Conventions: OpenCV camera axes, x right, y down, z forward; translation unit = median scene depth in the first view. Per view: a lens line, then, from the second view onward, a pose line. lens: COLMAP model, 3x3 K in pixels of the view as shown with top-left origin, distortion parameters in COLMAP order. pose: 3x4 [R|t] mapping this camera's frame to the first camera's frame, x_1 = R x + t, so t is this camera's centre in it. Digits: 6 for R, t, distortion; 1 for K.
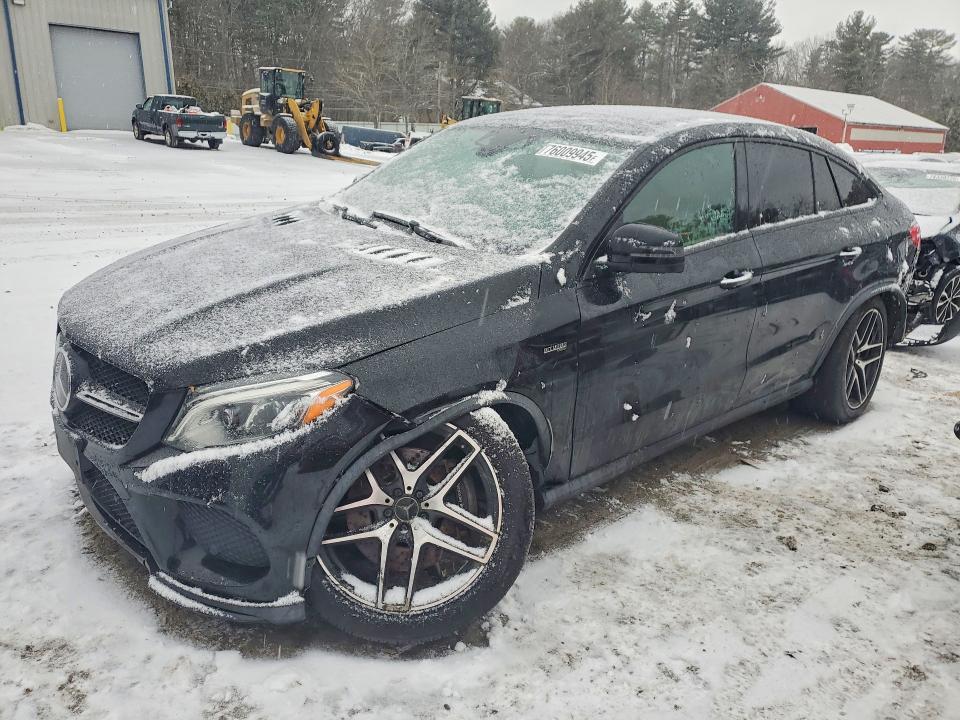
lens RADIAL K [[811.3, 0, 480.0], [0, 811.3, 360.0], [0, 0, 1]] dist [-0.005302, -0.003647]
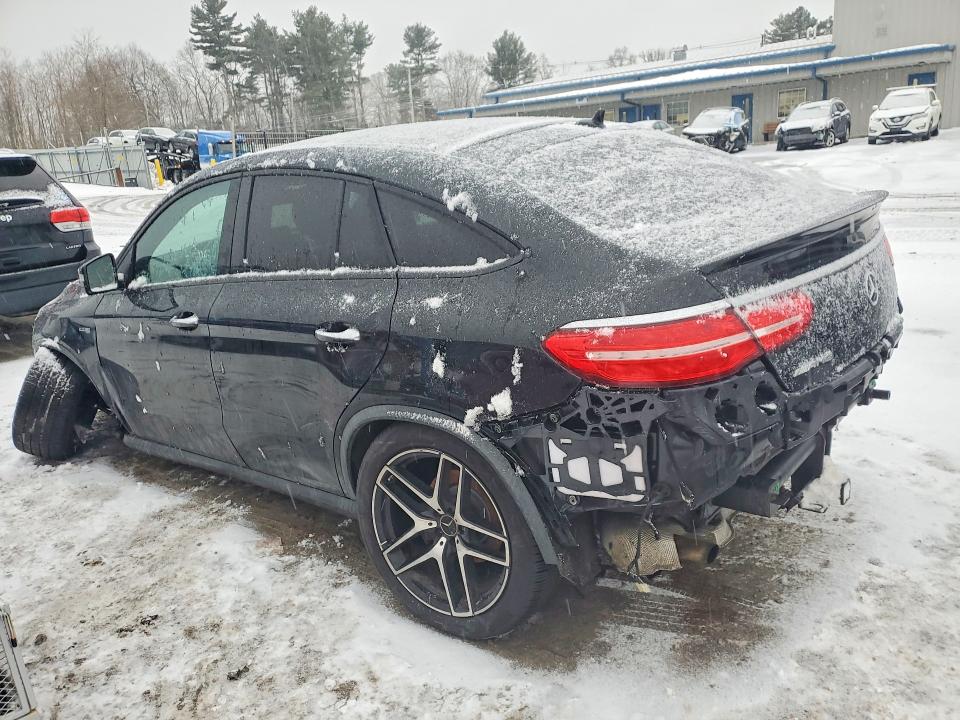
lens RADIAL K [[811.3, 0, 480.0], [0, 811.3, 360.0], [0, 0, 1]] dist [-0.005302, -0.003647]
pose [[0.102139, 0.215256, -0.971201, 1.214389], [-0.181961, 0.963878, 0.194497, -0.285469], [0.977987, 0.156855, 0.137618, 1.122632]]
